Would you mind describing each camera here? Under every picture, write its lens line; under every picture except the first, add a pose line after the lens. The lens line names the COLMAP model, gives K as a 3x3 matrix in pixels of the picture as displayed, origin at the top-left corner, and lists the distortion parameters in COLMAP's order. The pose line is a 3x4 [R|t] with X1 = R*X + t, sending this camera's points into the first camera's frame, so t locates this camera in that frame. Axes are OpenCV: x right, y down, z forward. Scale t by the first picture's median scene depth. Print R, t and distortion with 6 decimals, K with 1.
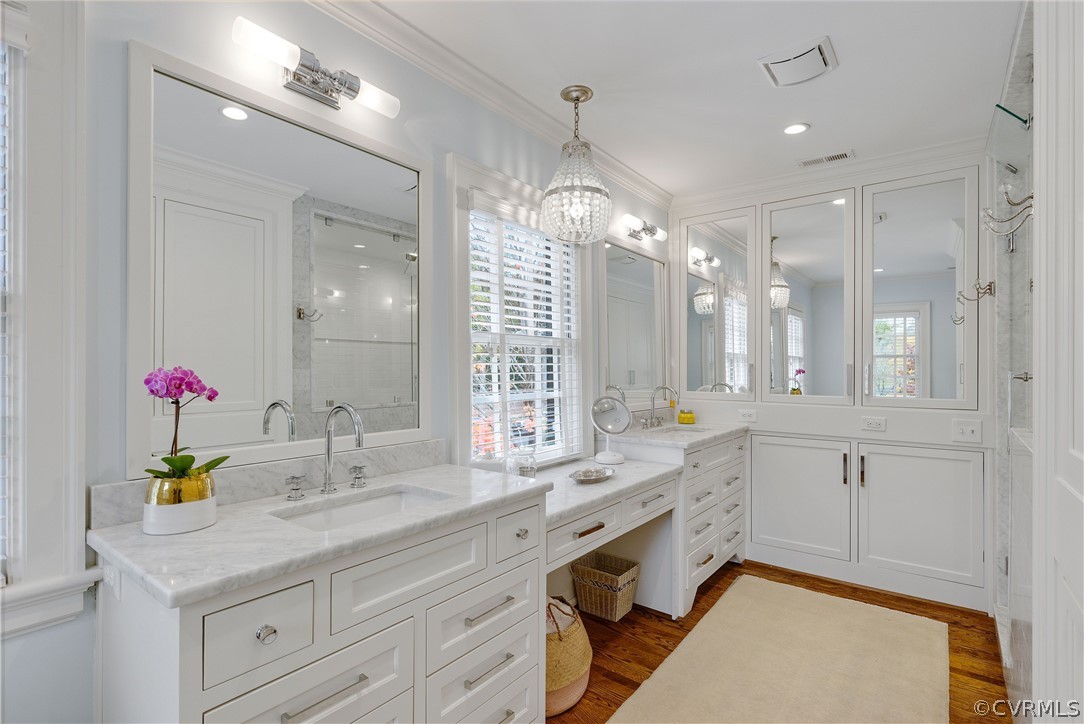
lens RADIAL K [[511.9, 0, 542.9], [0, 511.9, 370.2], [0, 0, 1]] dist [-0.001507, -0.000362]
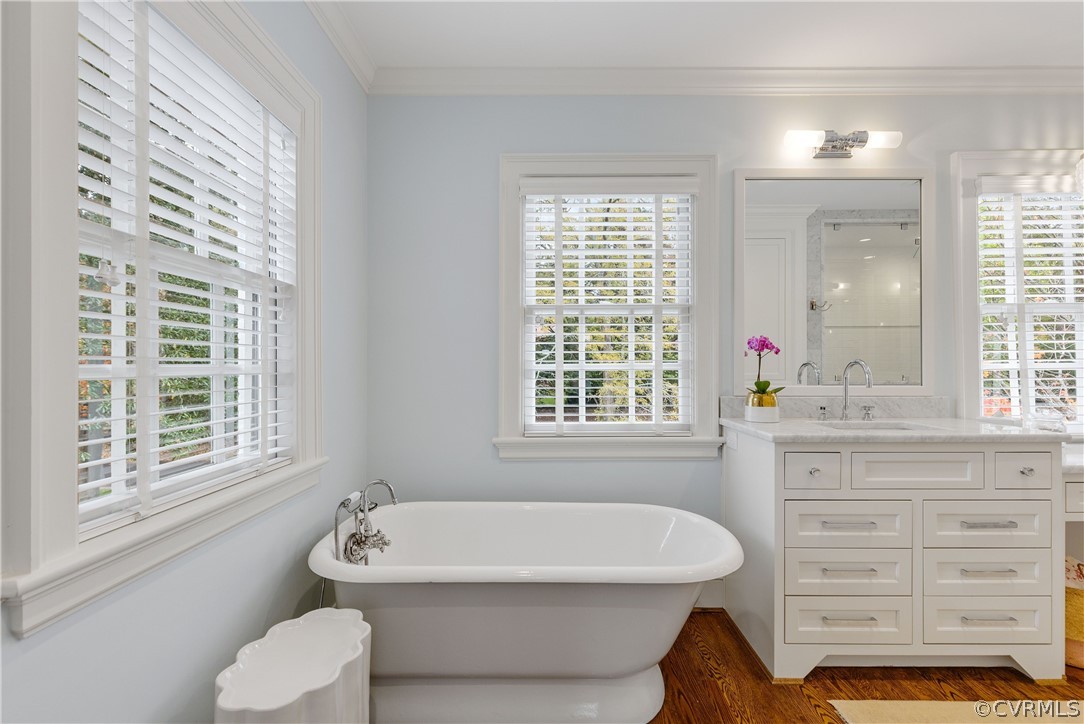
lens RADIAL K [[495.1, 0, 543.4], [0, 495.1, 366.2], [0, 0, 1]] dist [-0.000810, 0.000426]
pose [[0.608705, -0.001682, -0.793395, 0.144609], [0.002495, 0.999997, -0.000206, 0.061366], [0.793393, -0.001854, 0.608707, -0.438990]]
